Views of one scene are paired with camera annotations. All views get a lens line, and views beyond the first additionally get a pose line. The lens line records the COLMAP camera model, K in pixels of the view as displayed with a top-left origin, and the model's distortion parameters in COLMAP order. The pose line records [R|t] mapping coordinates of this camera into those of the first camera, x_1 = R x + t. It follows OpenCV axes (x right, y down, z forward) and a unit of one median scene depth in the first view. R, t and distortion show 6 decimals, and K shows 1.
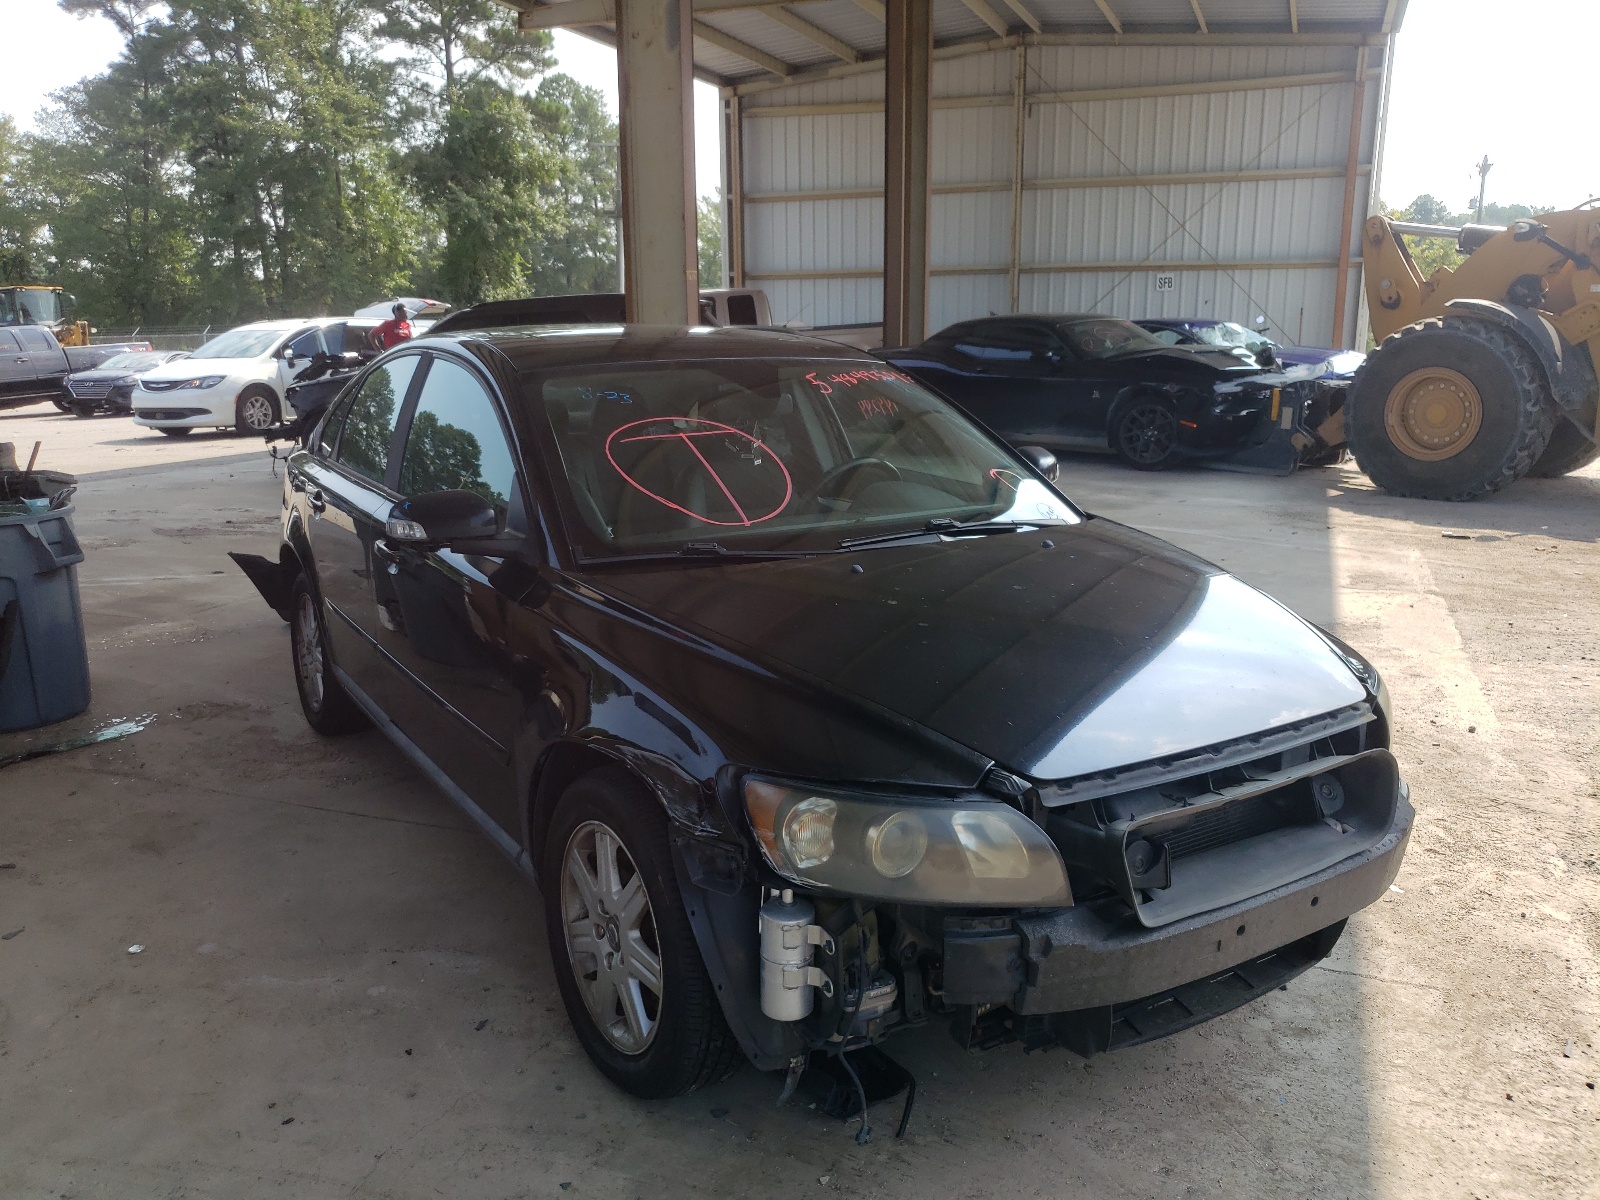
lens RADIAL K [[1226.1, 0, 800.3], [0, 1226.1, 584.9], [0, 0, 1]] dist [0.007656, 0.003952]
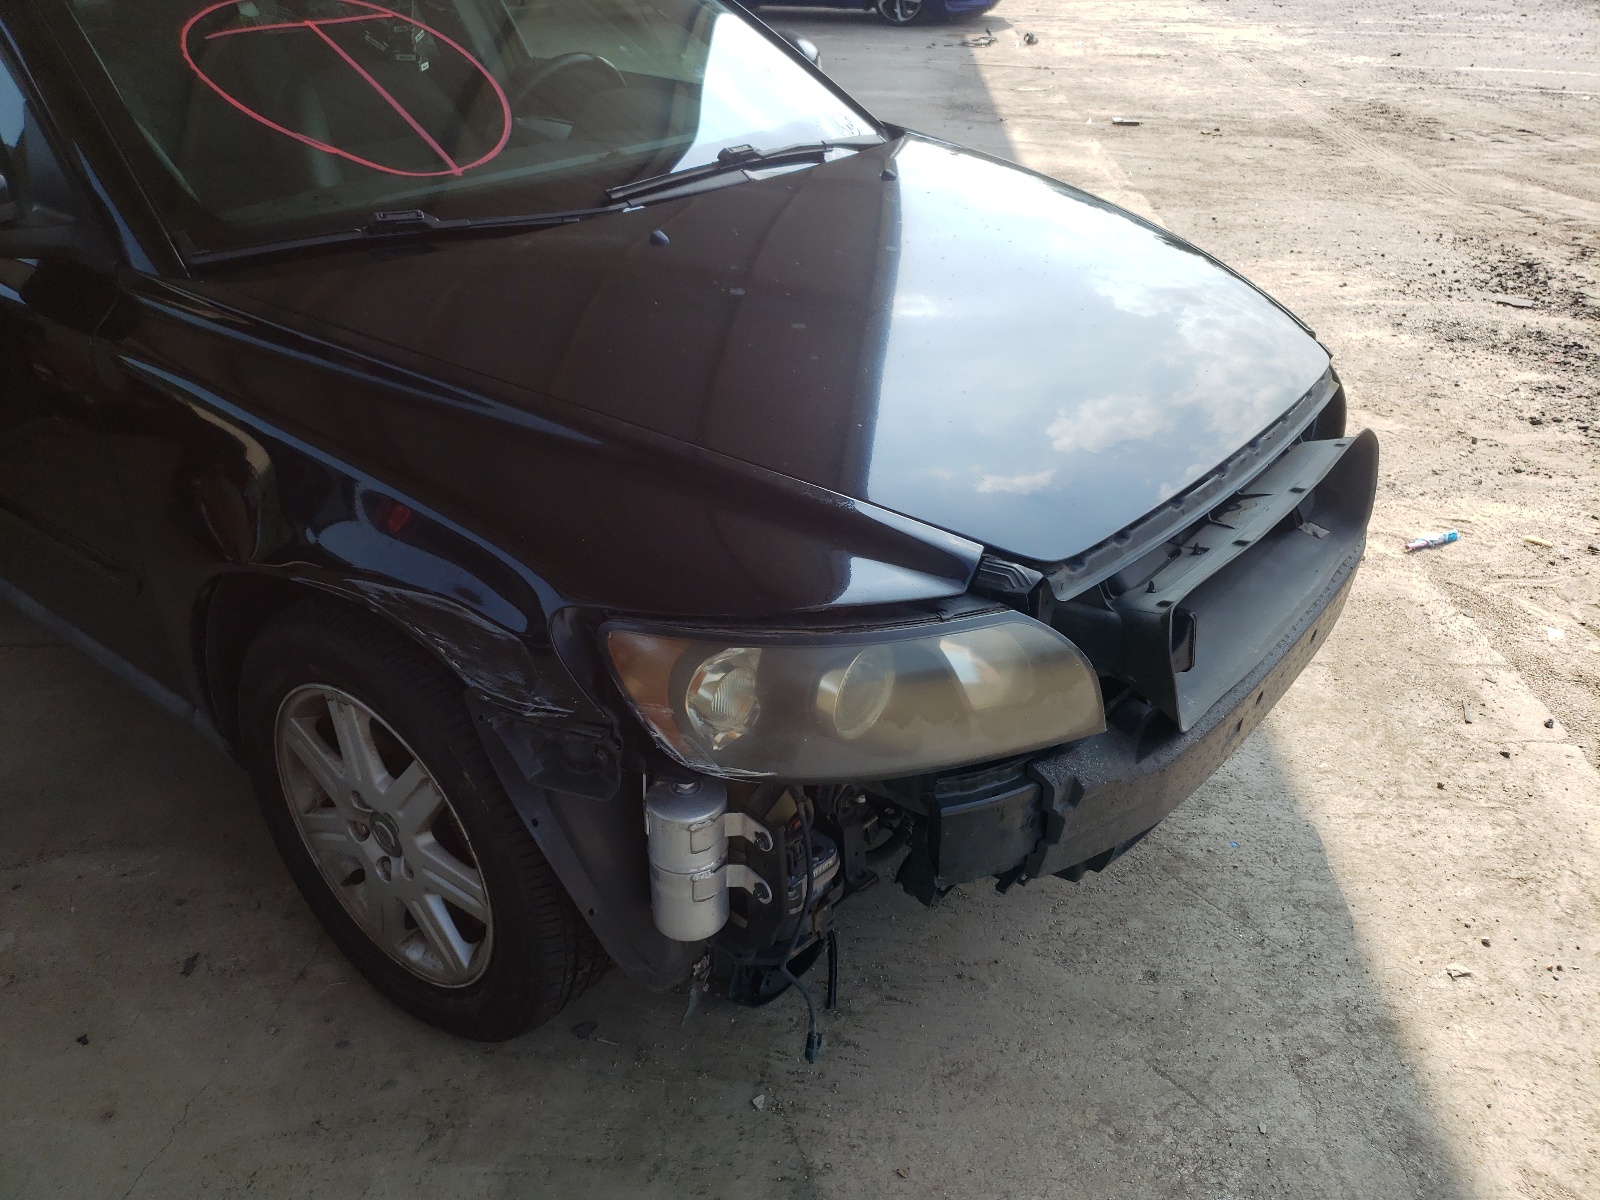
lens RADIAL K [[1226.1, 0, 800.3], [0, 1226.1, 584.9], [0, 0, 1]] dist [0.007656, 0.003952]
pose [[0.947077, -0.158294, 0.279262, -0.107869], [0.066828, 0.948127, 0.310788, -0.041638], [-0.313972, -0.275678, 0.908528, 0.371005]]
